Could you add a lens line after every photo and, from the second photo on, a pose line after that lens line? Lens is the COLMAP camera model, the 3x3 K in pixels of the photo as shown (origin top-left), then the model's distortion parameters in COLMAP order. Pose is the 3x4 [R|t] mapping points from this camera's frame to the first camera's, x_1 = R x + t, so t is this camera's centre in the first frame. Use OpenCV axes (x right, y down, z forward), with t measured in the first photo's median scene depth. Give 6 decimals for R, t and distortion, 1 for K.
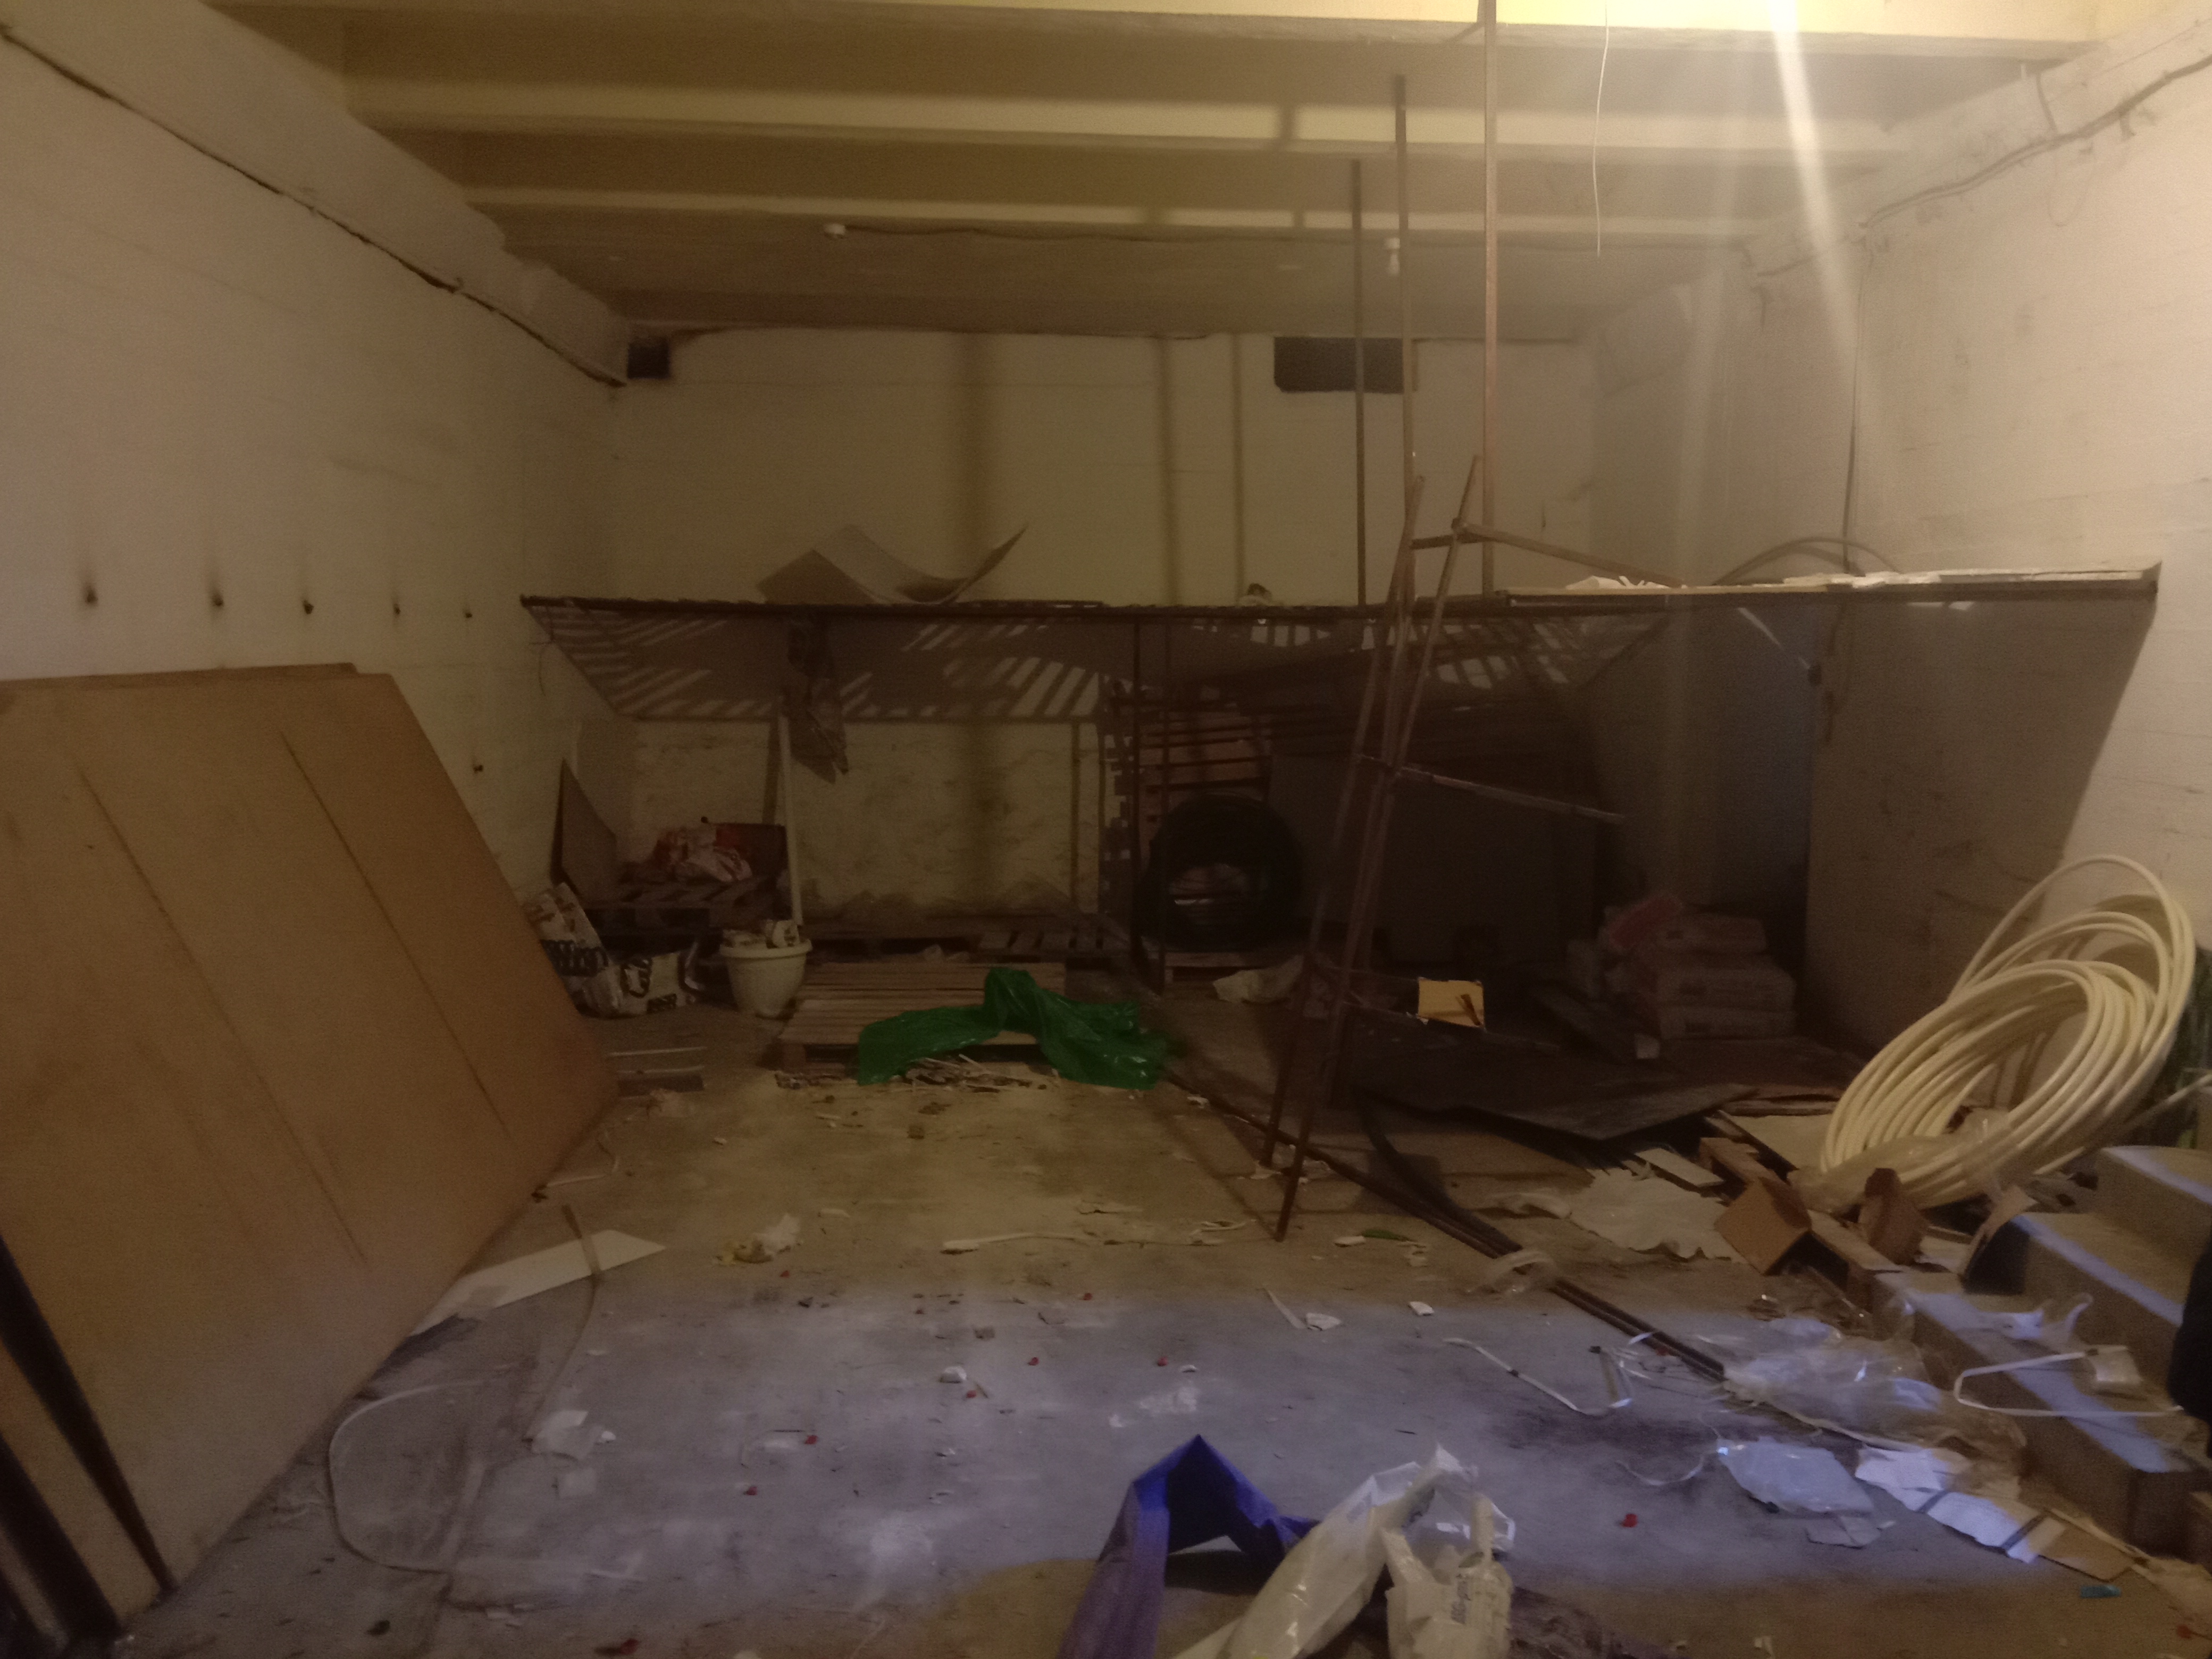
lens RADIAL K [[1717.3, 0, 1115.1], [0, 1717.3, 825.4], [0, 0, 1]] dist [0.074577, -0.098060]
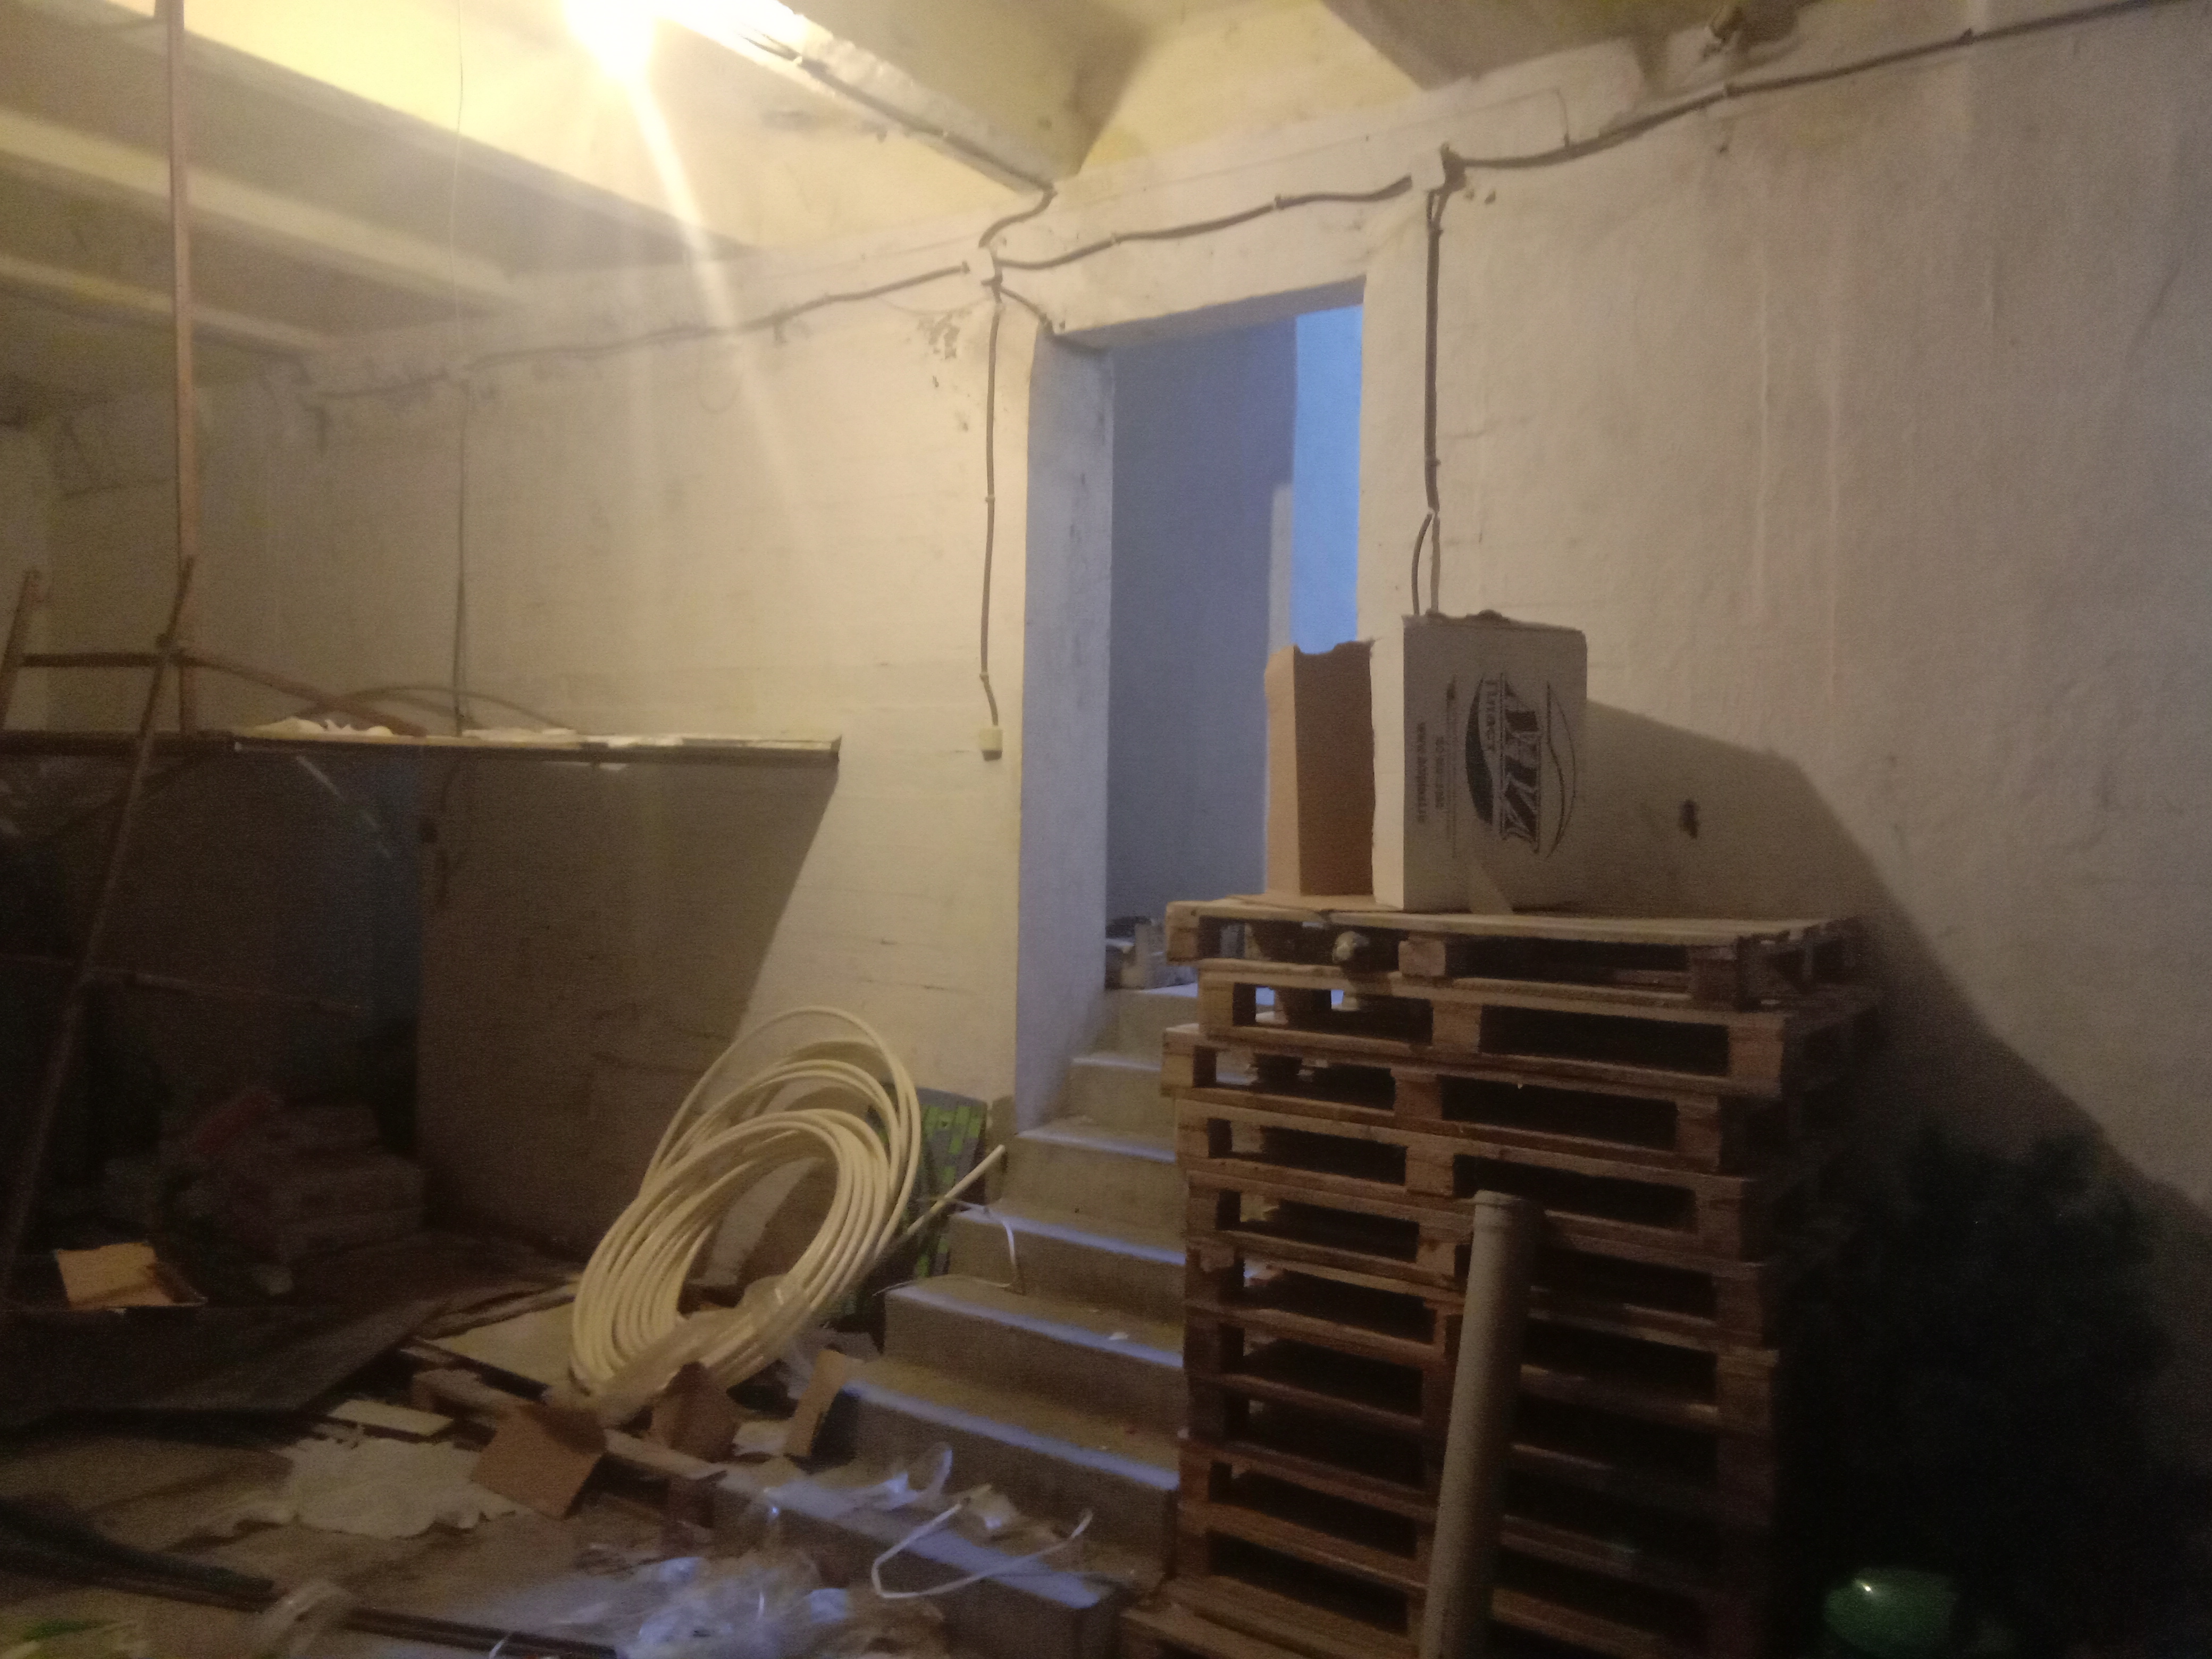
lens RADIAL K [[1717.3, 0, 1115.1], [0, 1717.3, 825.4], [0, 0, 1]] dist [0.074577, -0.098060]
pose [[0.612888, 0.003319, 0.790163, -0.147820], [0.062406, 0.996664, -0.052592, -0.026988], [-0.787702, 0.081544, 0.610636, 0.207385]]
